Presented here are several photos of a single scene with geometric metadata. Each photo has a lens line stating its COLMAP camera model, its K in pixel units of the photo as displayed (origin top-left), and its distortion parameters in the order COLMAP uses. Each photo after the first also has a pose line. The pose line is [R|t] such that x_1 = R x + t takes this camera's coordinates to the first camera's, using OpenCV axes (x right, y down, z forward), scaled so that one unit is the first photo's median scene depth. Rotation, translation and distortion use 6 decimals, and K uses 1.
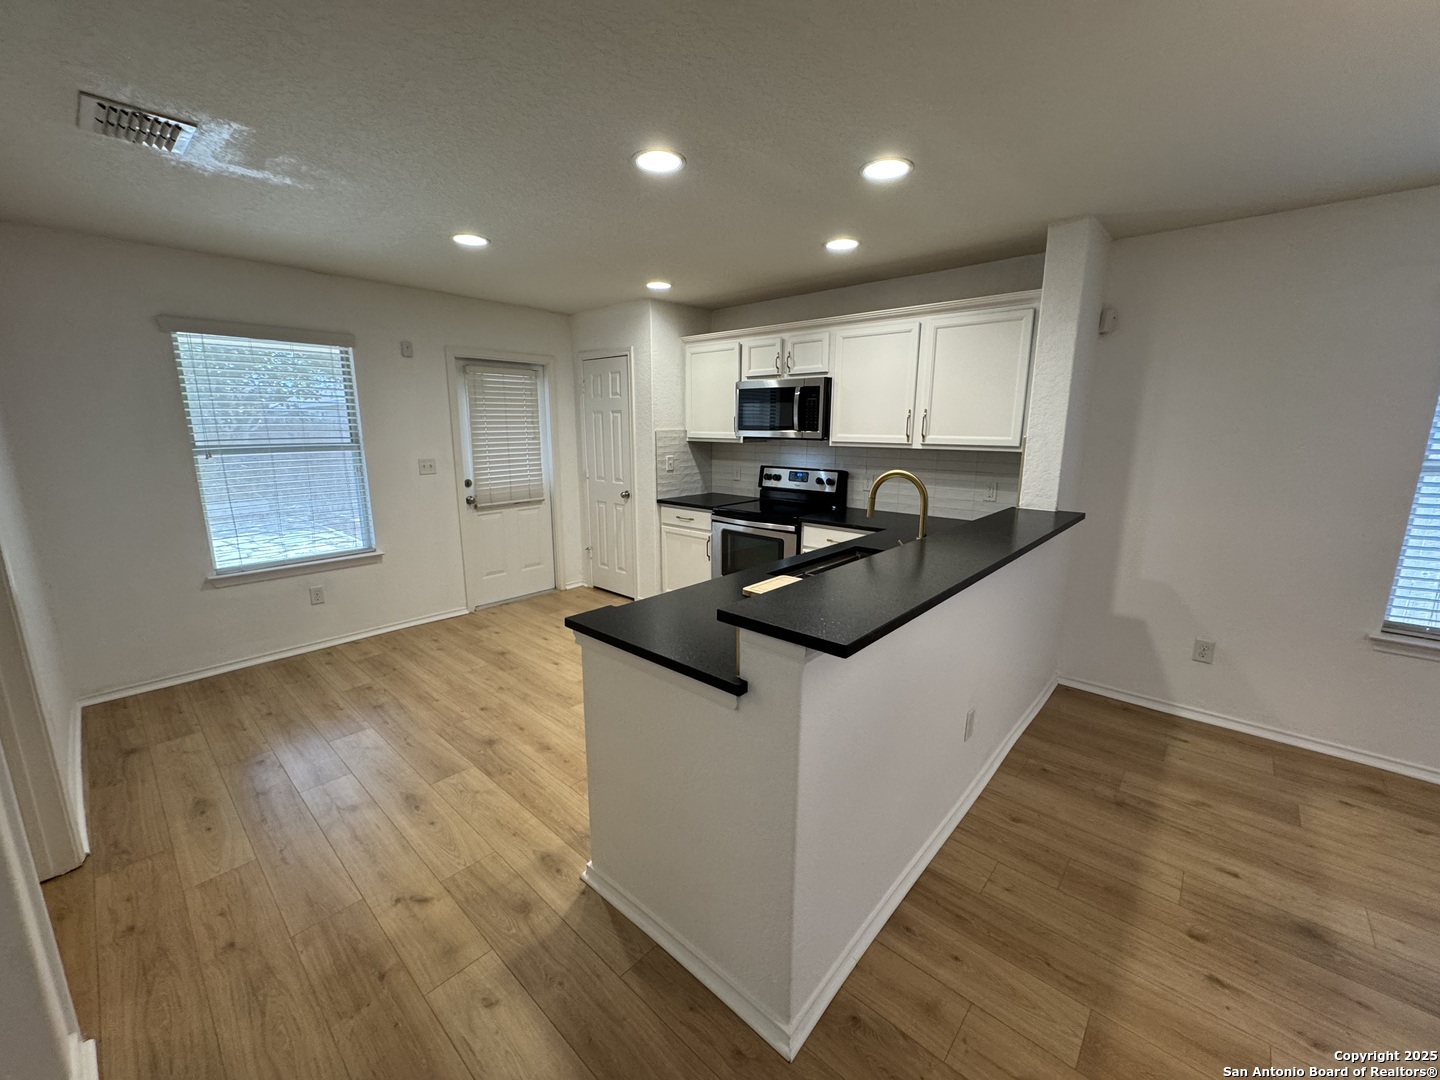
lens RADIAL K [[569.7, 0, 721.7], [0, 569.7, 543.2], [0, 0, 1]] dist [0.000745, 0.000004]
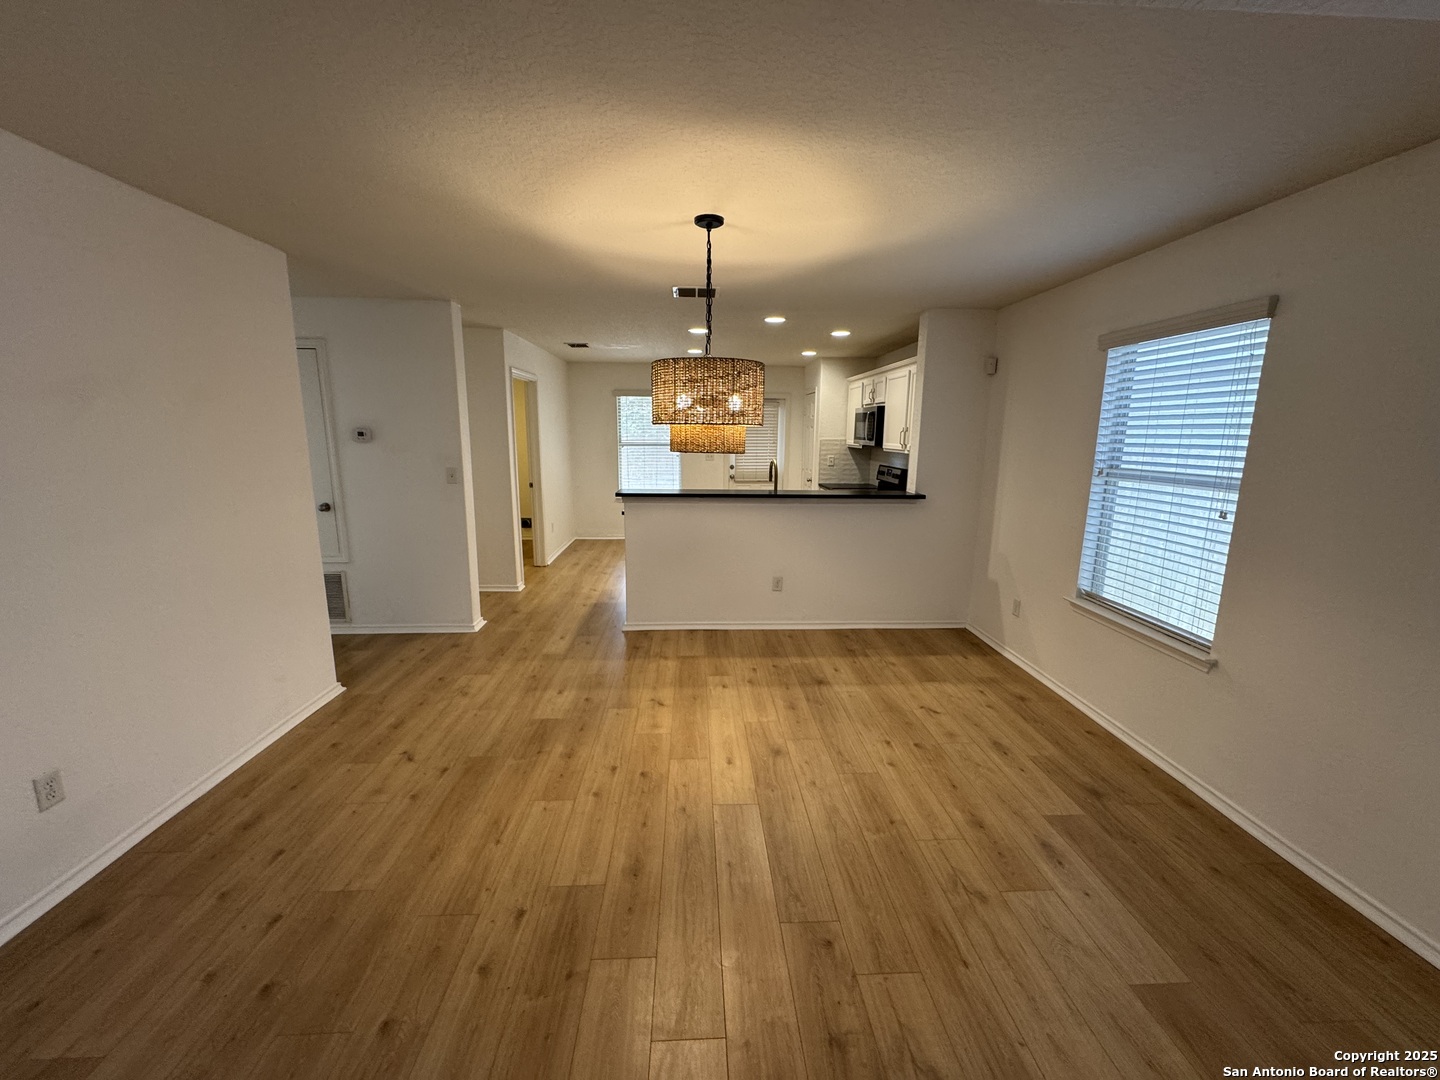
lens RADIAL K [[572.5, 0, 720.0], [0, 572.5, 540.0], [0, 0, 1]] dist [0.000615, -0.000125]
pose [[0.704339, 0.137721, -0.696376, 1.348152], [-0.153994, 0.987282, 0.039499, 0.092318], [0.692959, 0.079417, 0.716590, -0.492268]]
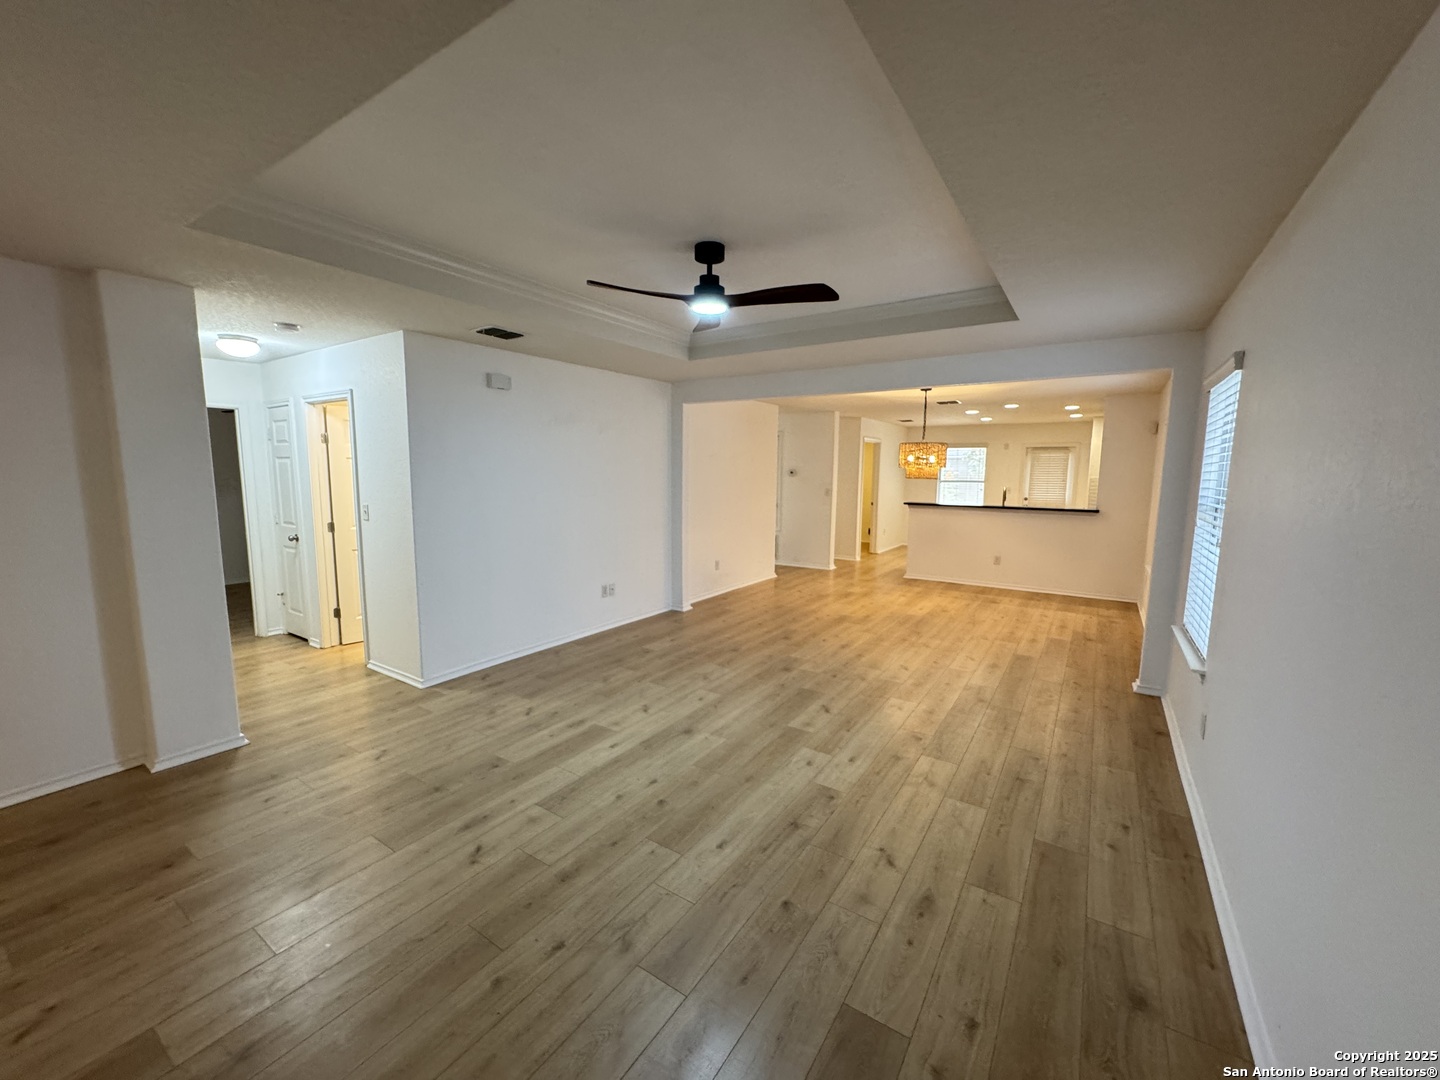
lens RADIAL K [[573.9, 0, 718.1], [0, 573.9, 542.1], [0, 0, 1]] dist [0.000734, 0.000007]
pose [[0.140606, 0.119972, -0.982770, 2.885621], [-0.210848, 0.973489, 0.088672, 0.210634], [0.967354, 0.194747, 0.162174, -0.974425]]
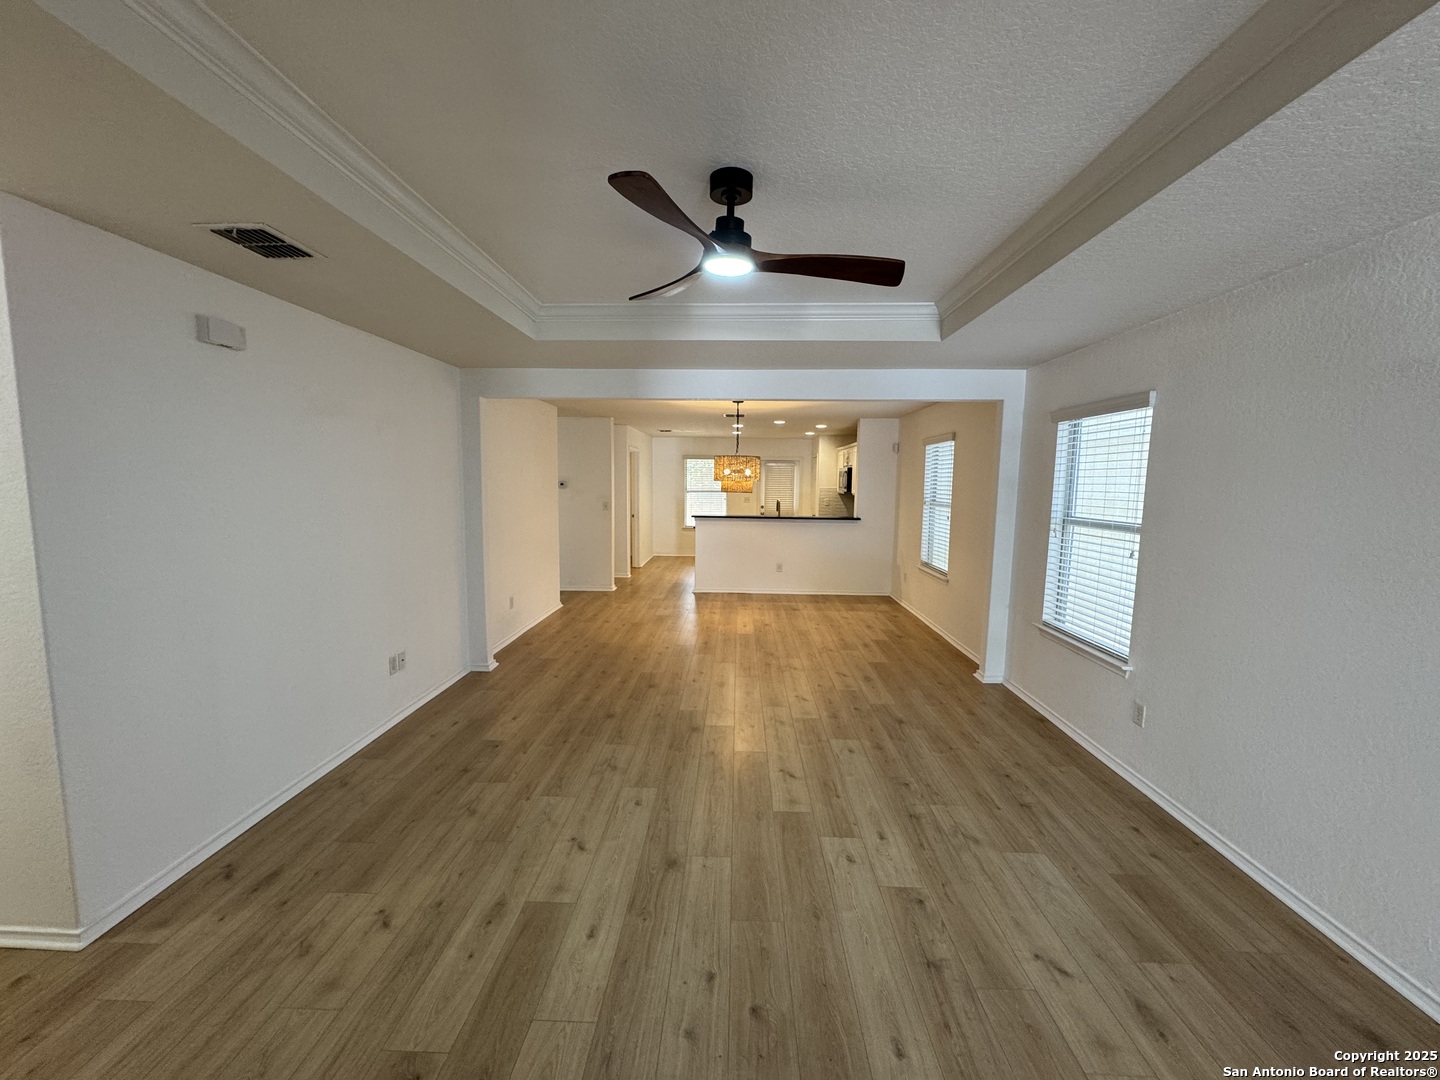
lens RADIAL K [[572.5, 0, 720.0], [0, 572.5, 540.0], [0, 0, 1]] dist [0.000615, -0.000125]
pose [[0.642681, 0.084343, -0.761477, 2.371470], [-0.167035, 0.985437, -0.031827, 0.262395], [0.747703, 0.147649, 0.647410, -1.343592]]
